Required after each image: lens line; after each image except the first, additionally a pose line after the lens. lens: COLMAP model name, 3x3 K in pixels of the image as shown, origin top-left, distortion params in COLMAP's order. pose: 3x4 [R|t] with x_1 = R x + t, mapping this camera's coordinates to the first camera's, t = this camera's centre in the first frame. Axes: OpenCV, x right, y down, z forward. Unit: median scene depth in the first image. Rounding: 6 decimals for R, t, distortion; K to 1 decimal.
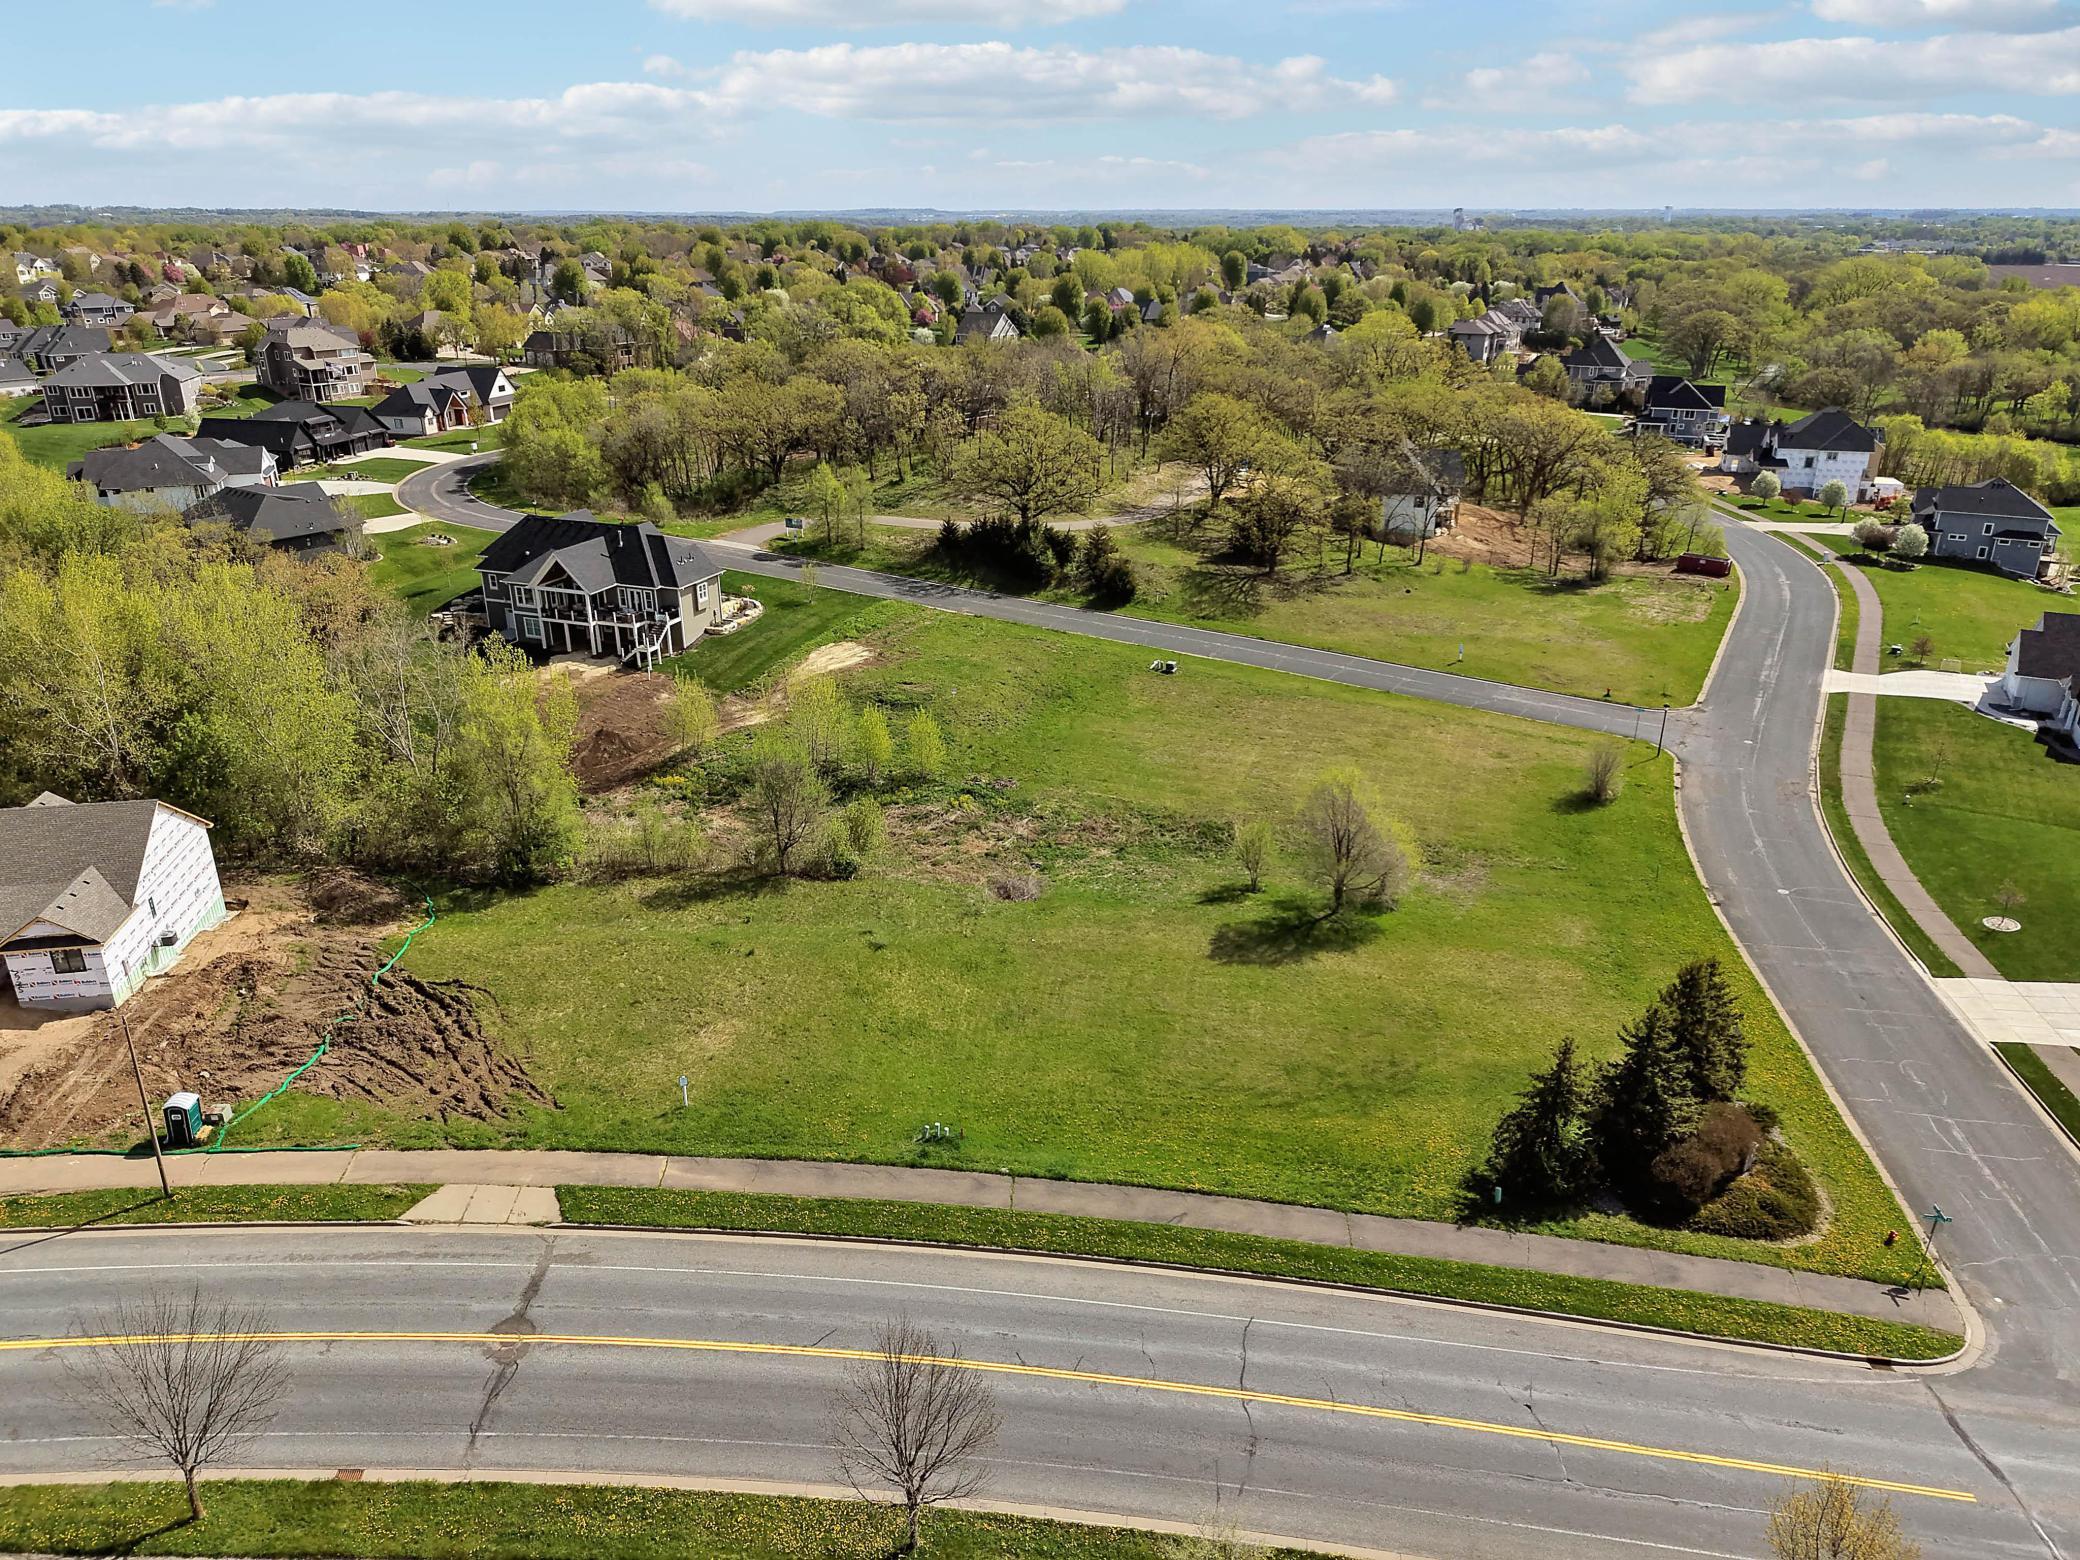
lens RADIAL K [[1405.4, 0, 1034.3], [0, 1405.4, 775.5], [0, 0, 1]] dist [0.033255, -0.031954]
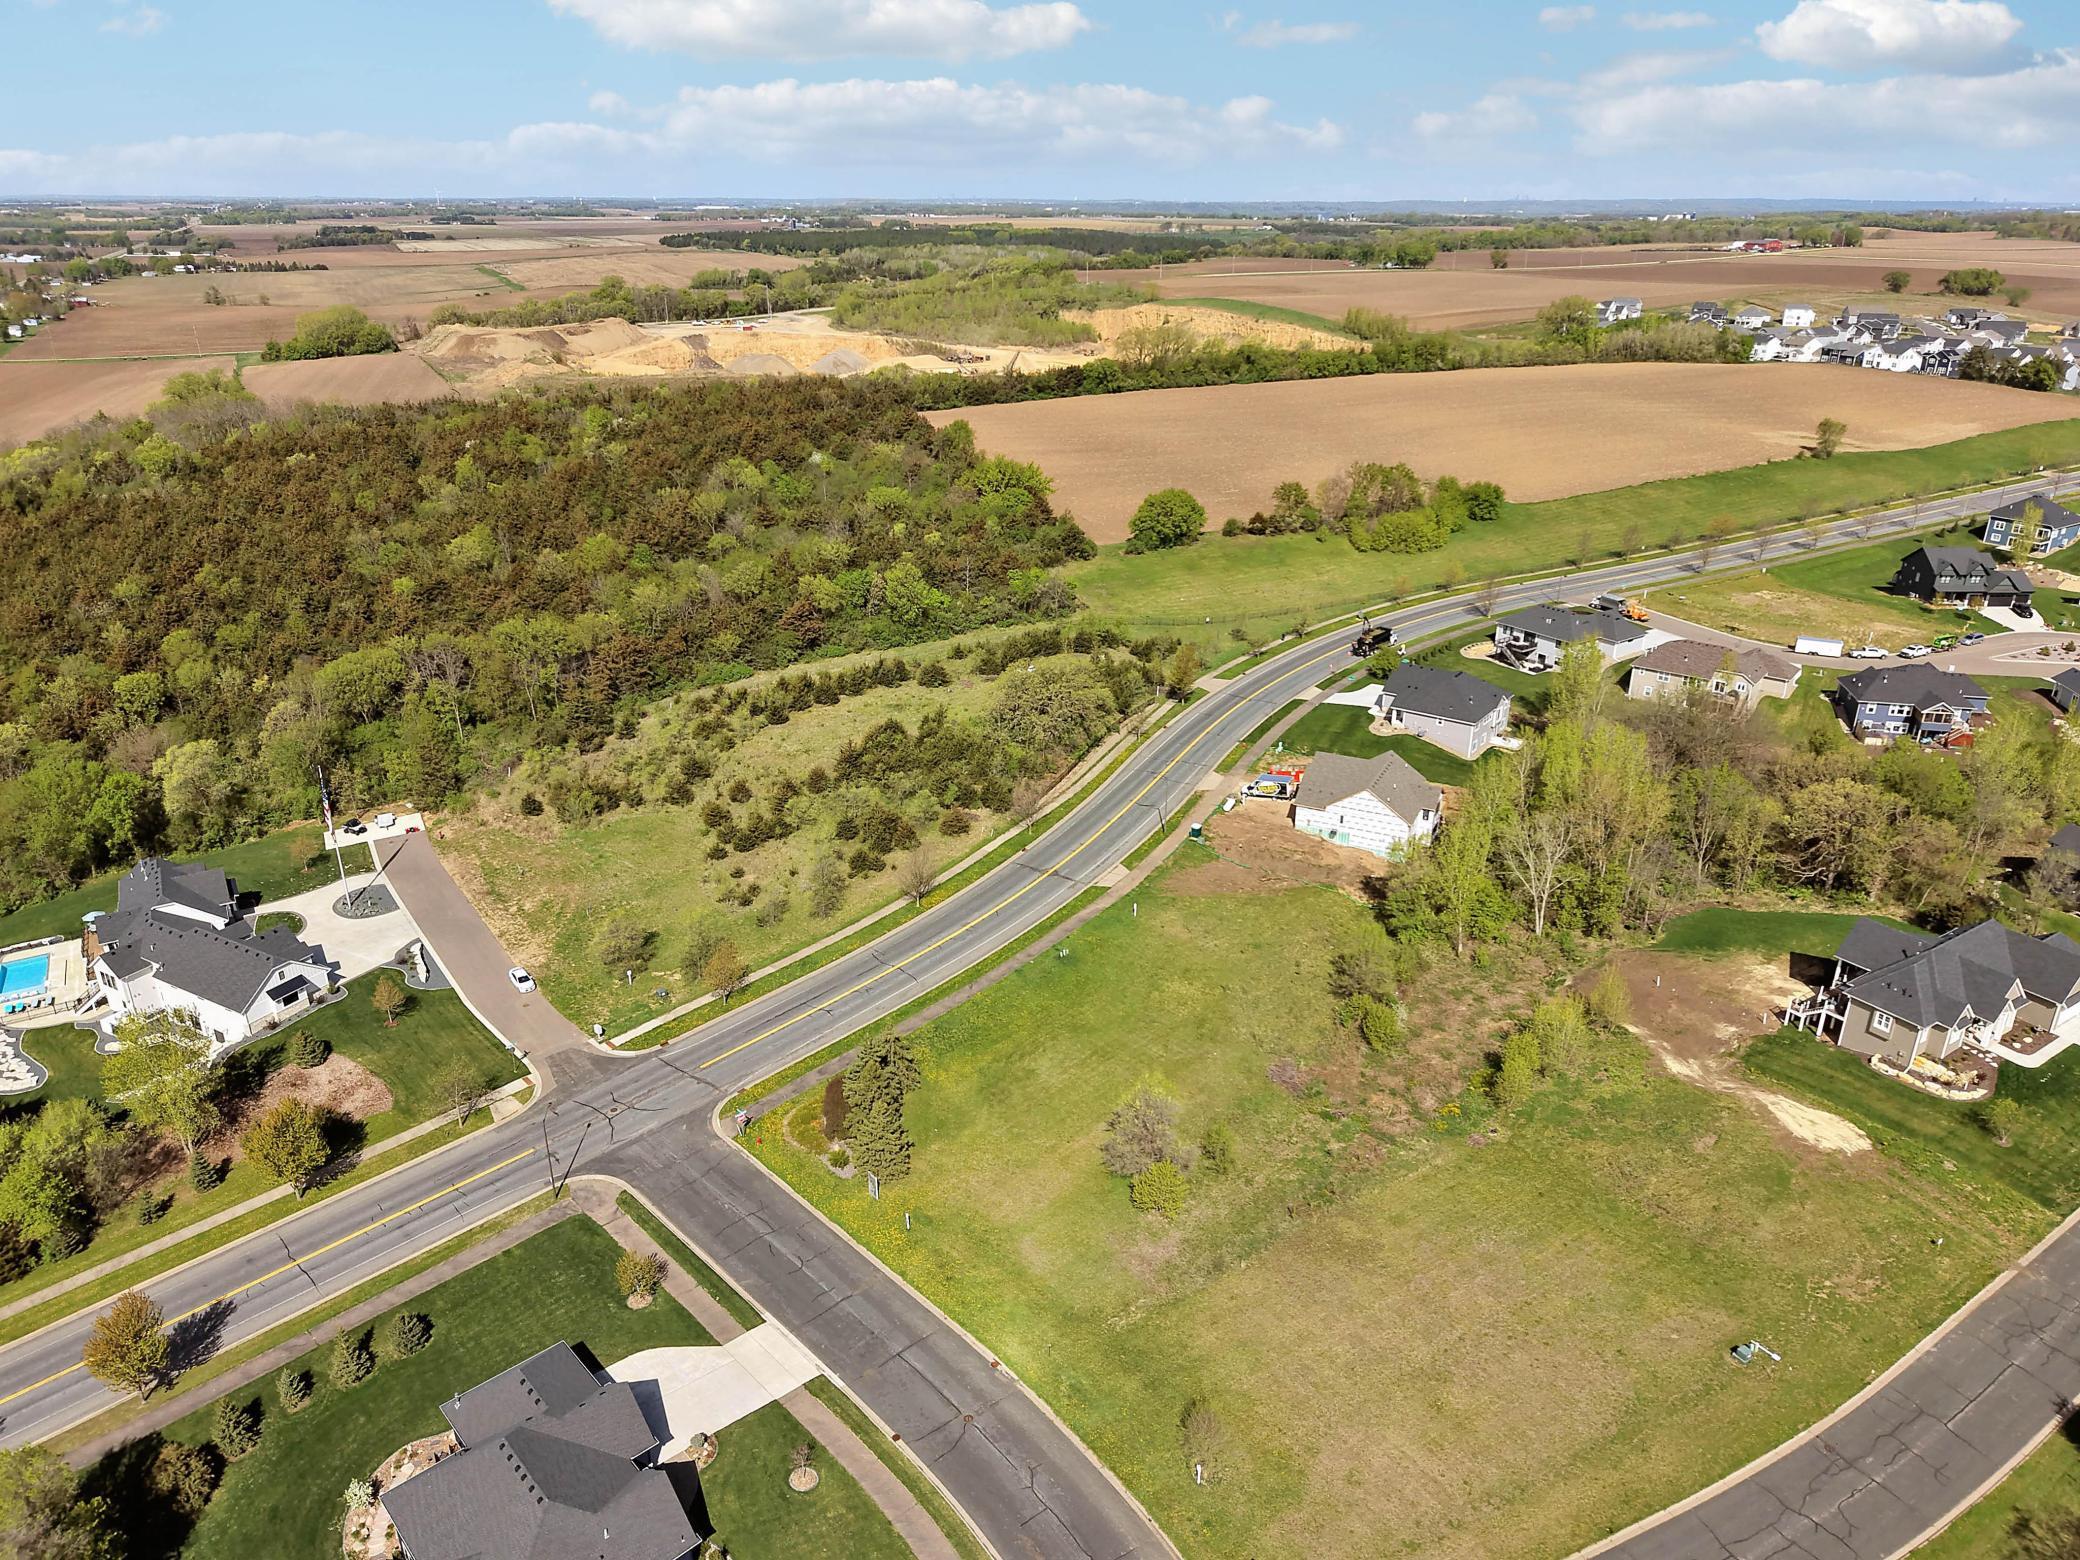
lens RADIAL K [[1398.1, 0, 1051.9], [0, 1398.1, 781.4], [0, 0, 1]] dist [0.031621, -0.028689]
pose [[-0.585067, 0.307546, -0.750408, 1.152459], [-0.304713, 0.774141, 0.554848, -0.908038], [0.751562, 0.553282, -0.359211, 1.171001]]
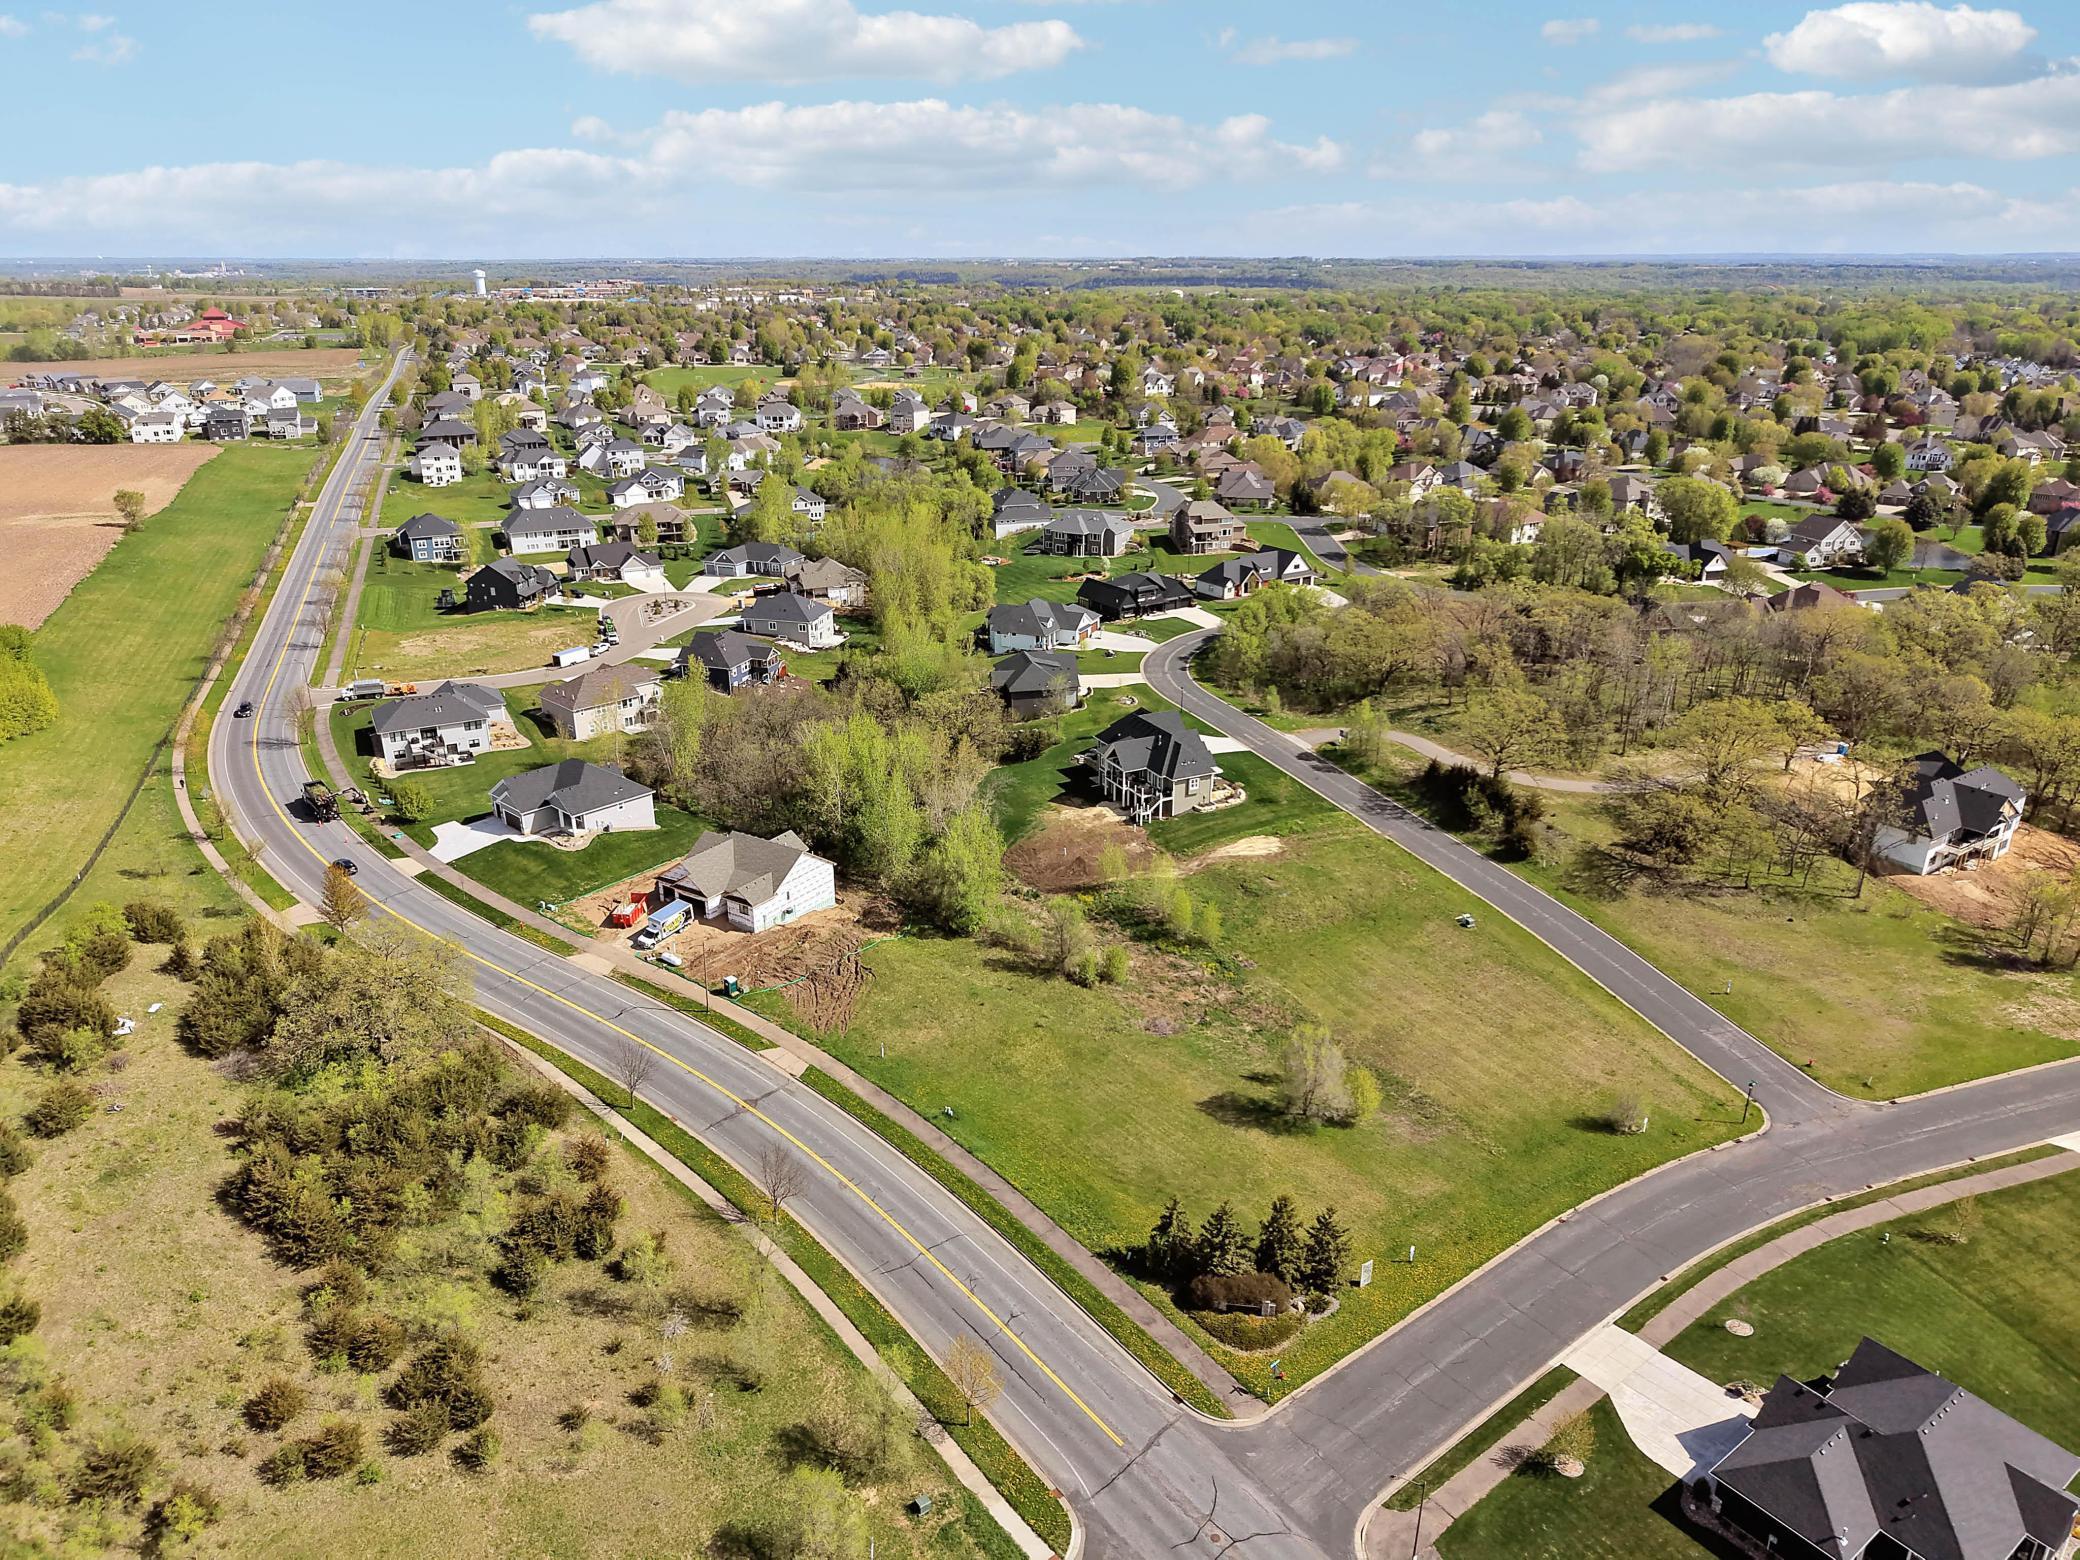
lens RADIAL K [[1368.9, 0, 1040.0], [0, 1368.9, 780.0], [0, 0, 1]] dist [0.078288, -0.077819]
pose [[0.734570, 0.238970, -0.635060, 0.855769], [-0.249989, 0.965408, 0.074119, -0.290272], [0.630804, 0.104312, 0.768899, -0.389840]]
